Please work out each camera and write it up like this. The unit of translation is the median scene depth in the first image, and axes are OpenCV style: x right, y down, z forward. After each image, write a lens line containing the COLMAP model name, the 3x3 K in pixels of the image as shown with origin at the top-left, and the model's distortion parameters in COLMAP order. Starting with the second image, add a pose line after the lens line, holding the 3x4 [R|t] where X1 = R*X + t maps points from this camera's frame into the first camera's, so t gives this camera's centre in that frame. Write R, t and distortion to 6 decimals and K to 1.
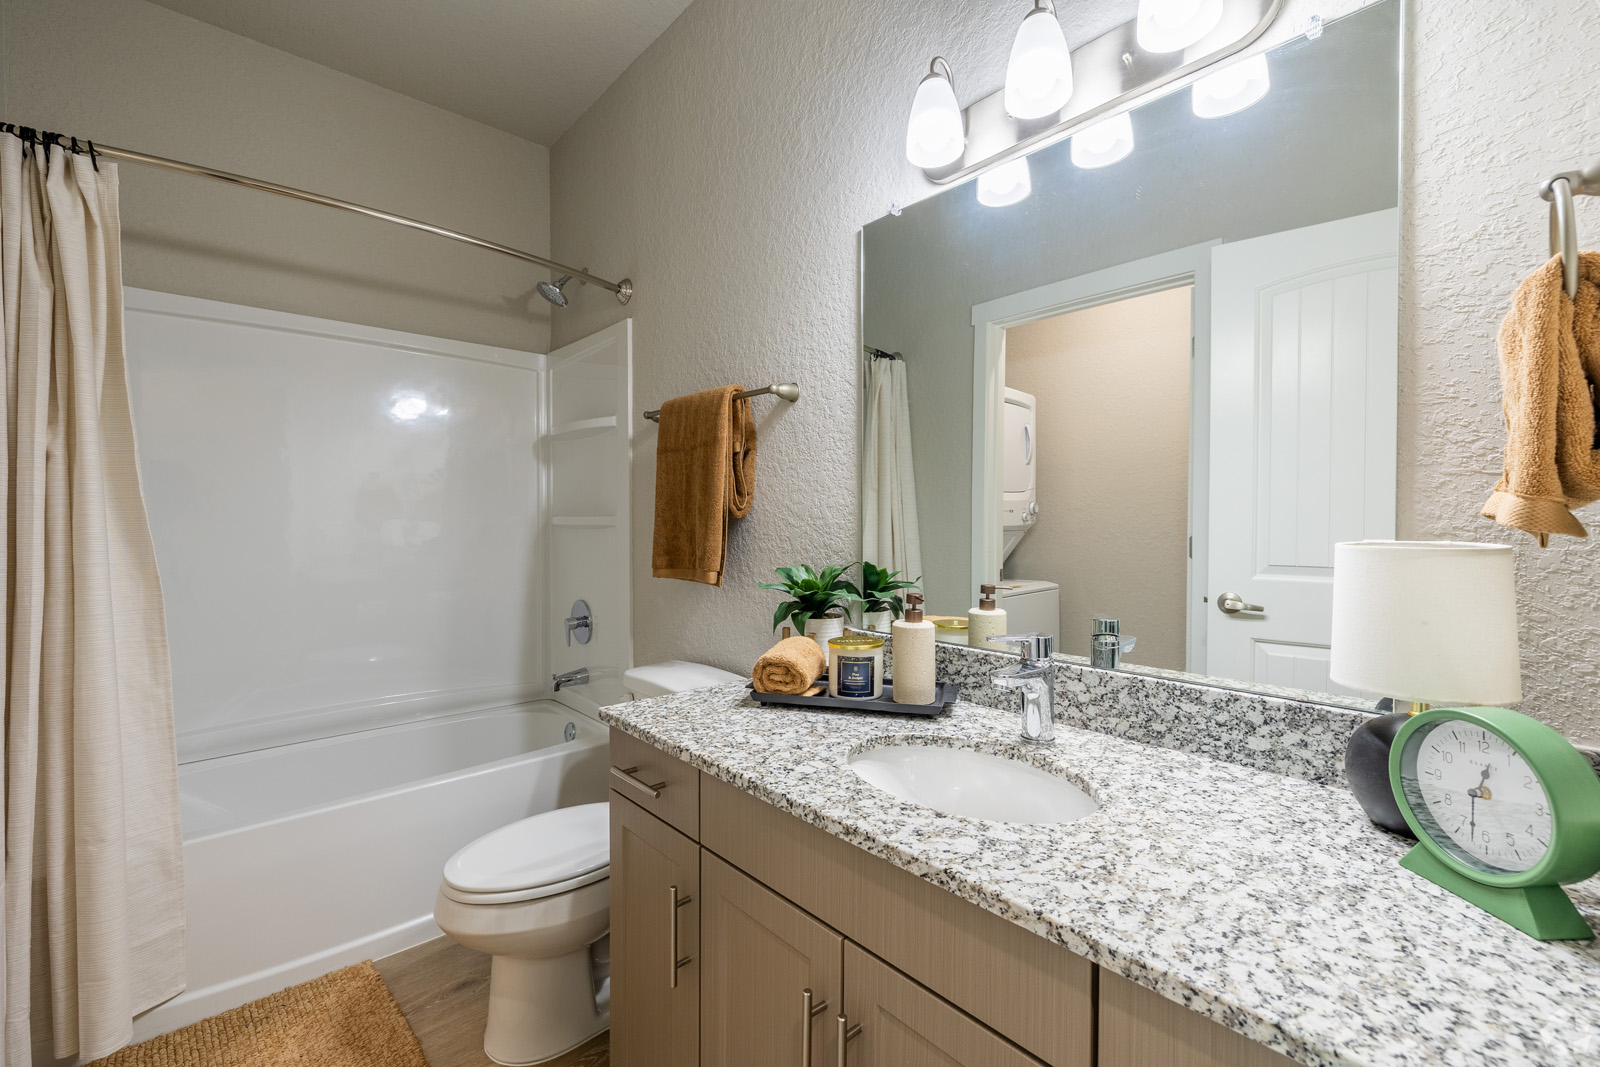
lens RADIAL K [[679.2, 0, 805.8], [0, 679.2, 527.8], [0, 0, 1]] dist [-0.001076, 0.000107]
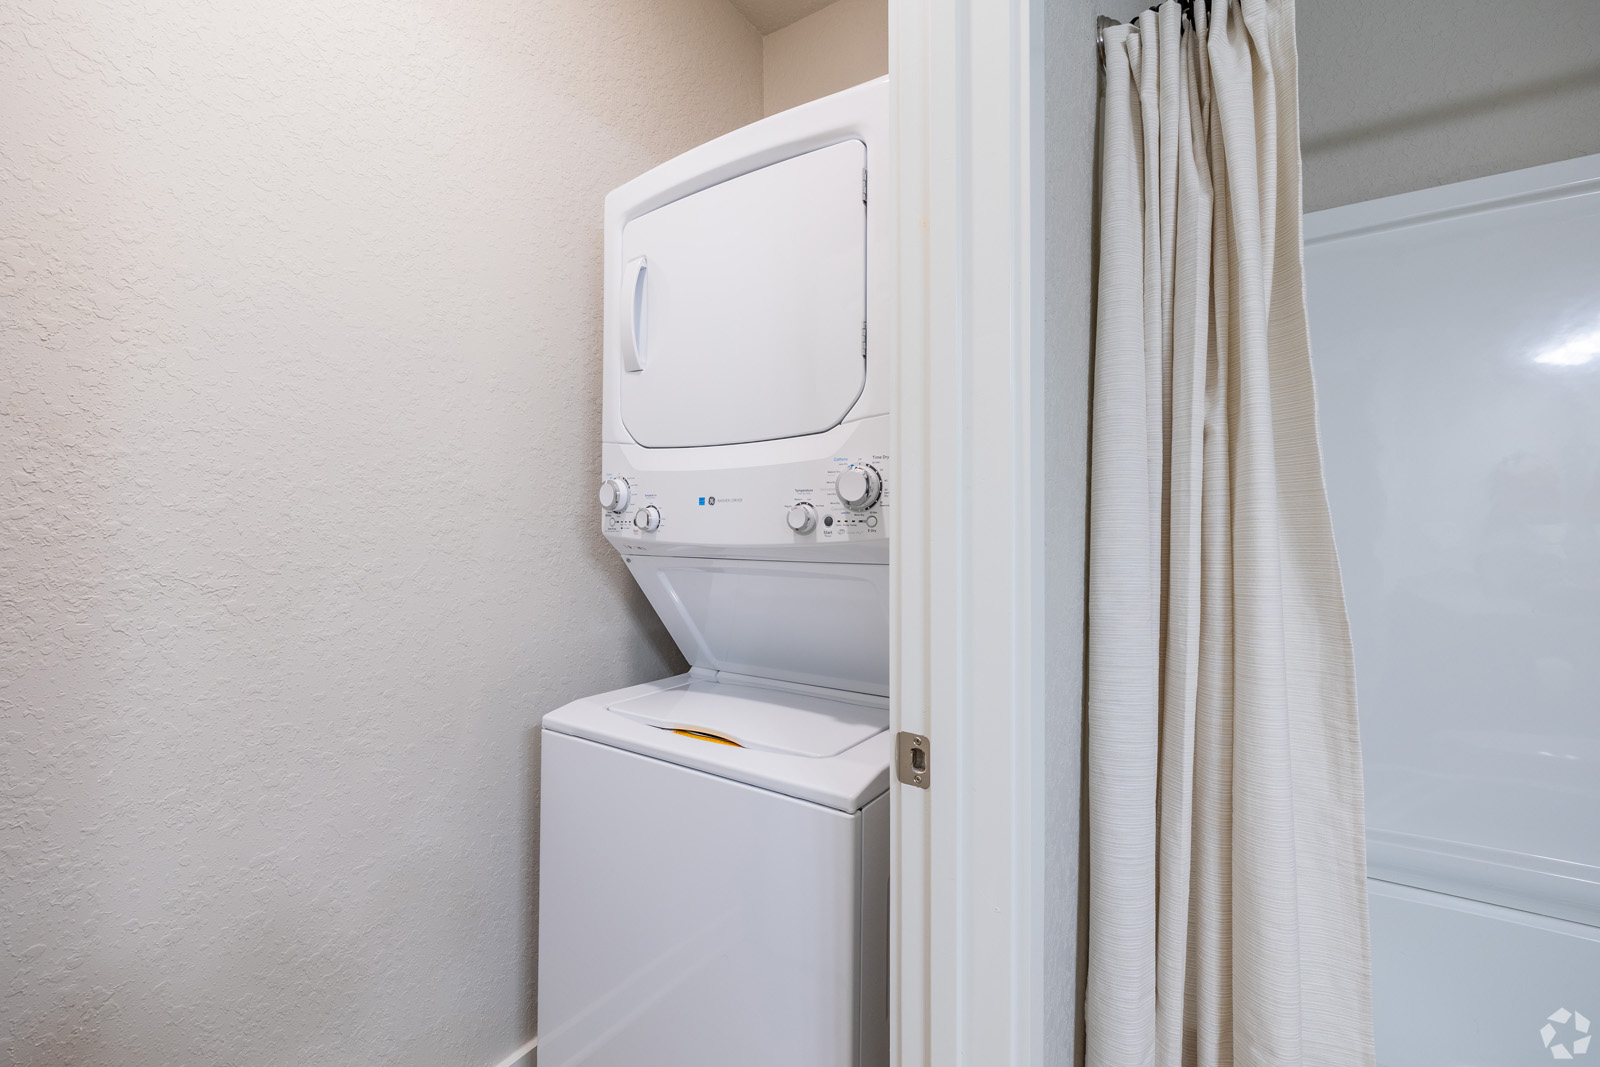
lens RADIAL K [[679.2, 0, 805.8], [0, 679.2, 527.8], [0, 0, 1]] dist [-0.001076, 0.000107]
pose [[0.255796, 0.000464, -0.966731, -0.541552], [-0.012702, 0.999915, -0.002881, -0.003257], [0.966647, 0.013016, 0.255780, 0.422083]]
